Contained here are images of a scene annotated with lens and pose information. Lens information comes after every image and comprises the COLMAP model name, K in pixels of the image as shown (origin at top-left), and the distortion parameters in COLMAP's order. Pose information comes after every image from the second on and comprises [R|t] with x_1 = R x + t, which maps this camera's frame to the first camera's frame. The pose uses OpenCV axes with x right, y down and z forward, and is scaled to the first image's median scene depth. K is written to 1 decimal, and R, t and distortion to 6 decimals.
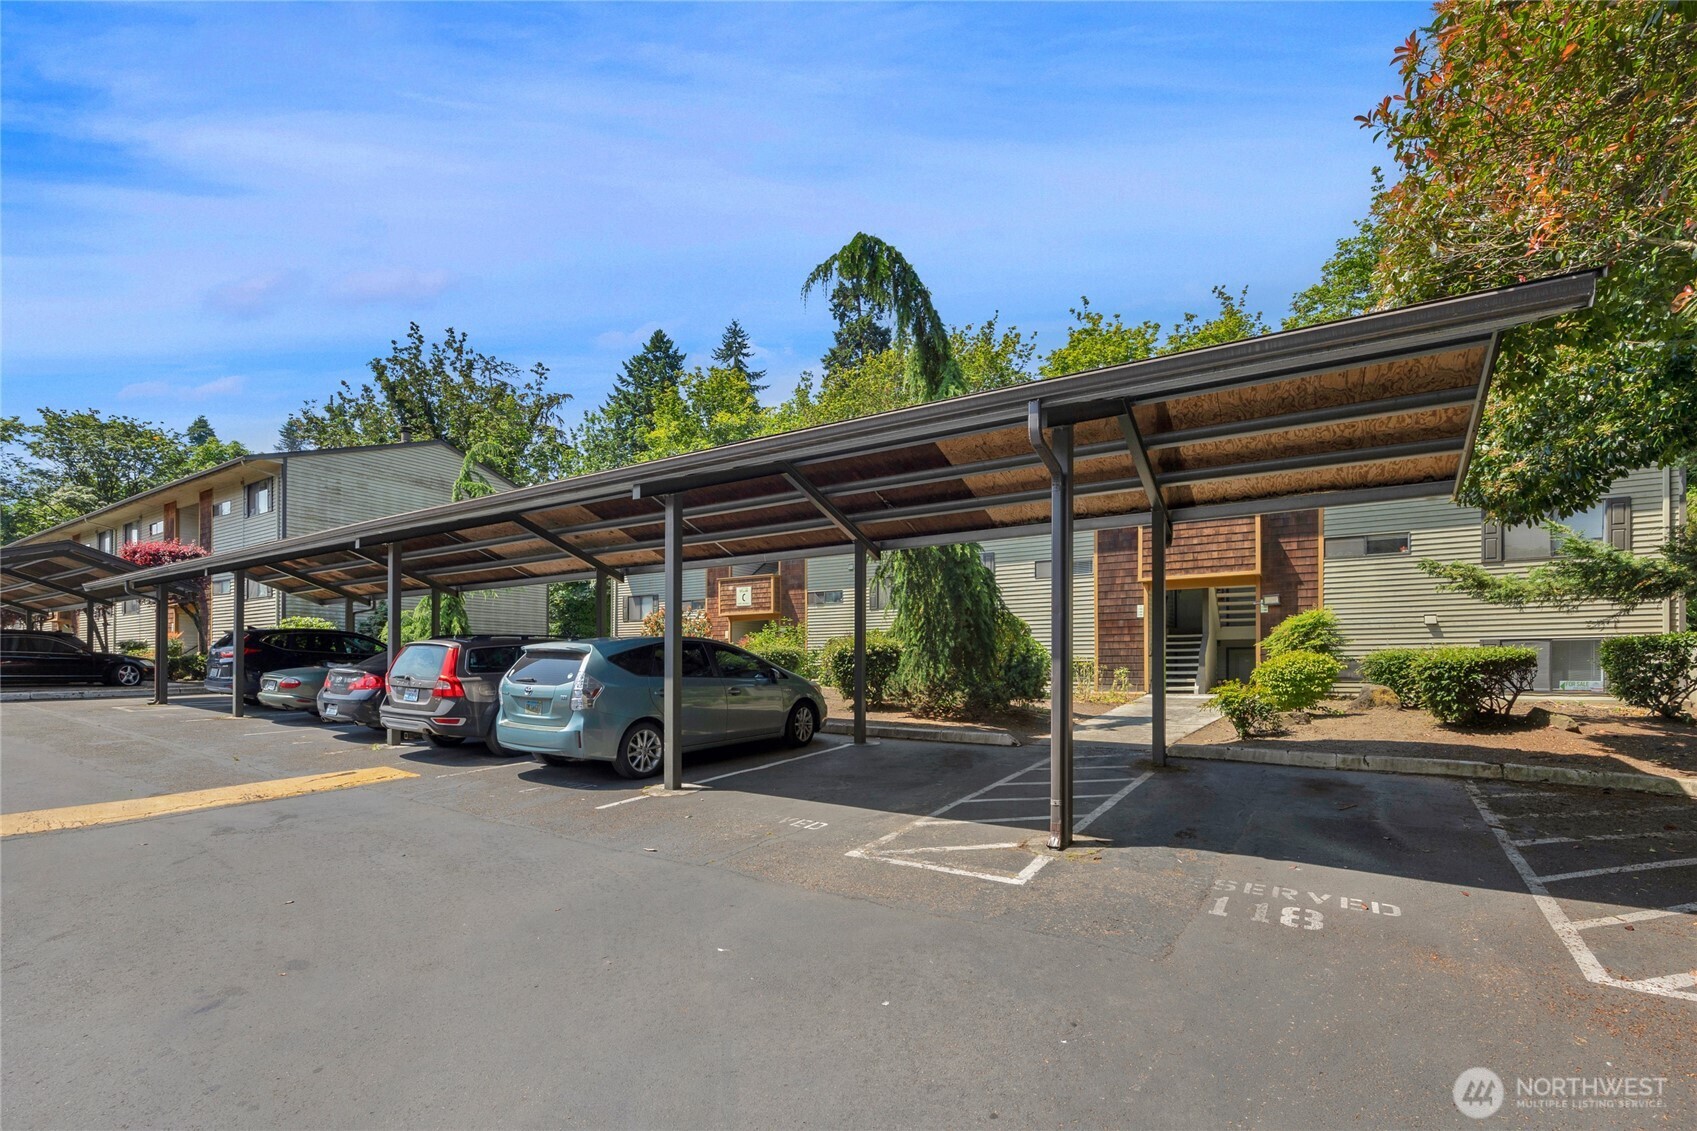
lens RADIAL K [[735.6, 0, 842.1], [0, 735.6, 669.6], [0, 0, 1]] dist [-0.009644, -0.000541]
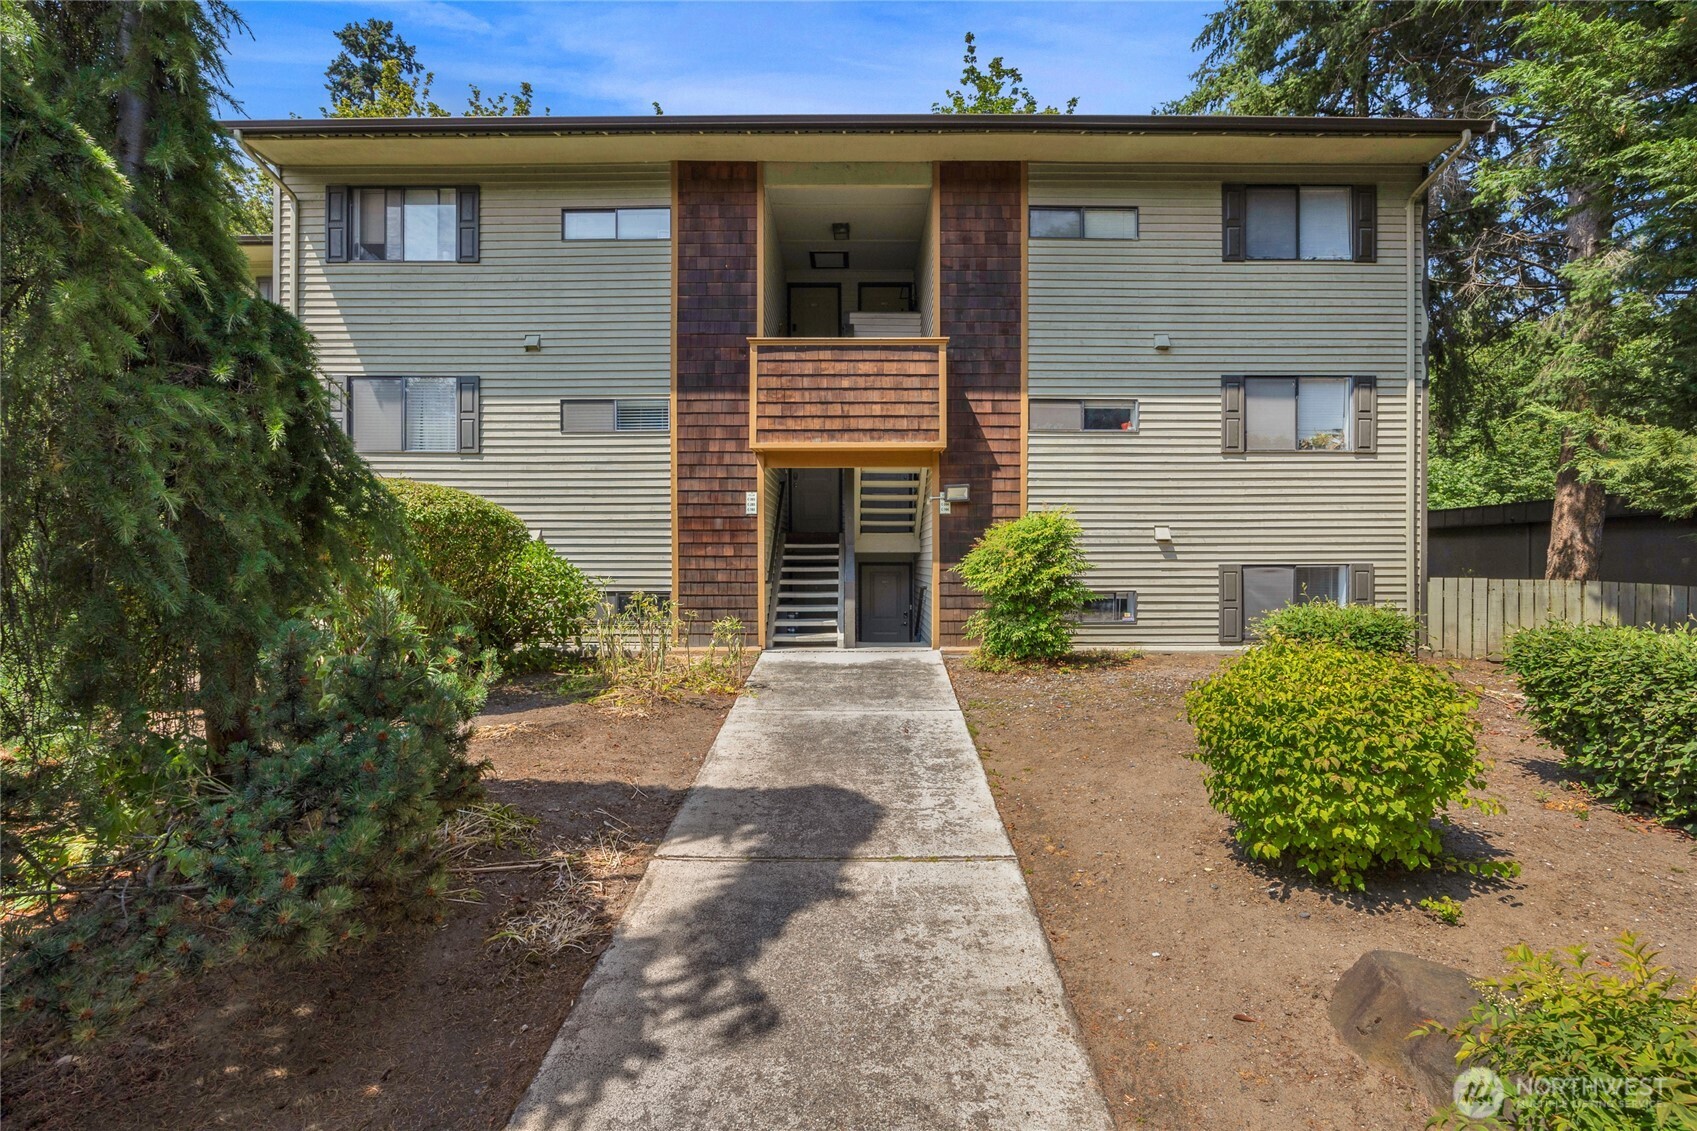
lens RADIAL K [[735.6, 0, 849.6], [0, 735.6, 561.6], [0, 0, 1]] dist [-0.009644, -0.000541]
pose [[0.840710, -0.000754, 0.541485, 0.175769], [0.000645, 1.000000, 0.000391, -0.037318], [-0.541485, 0.000021, 0.840710, 0.518260]]
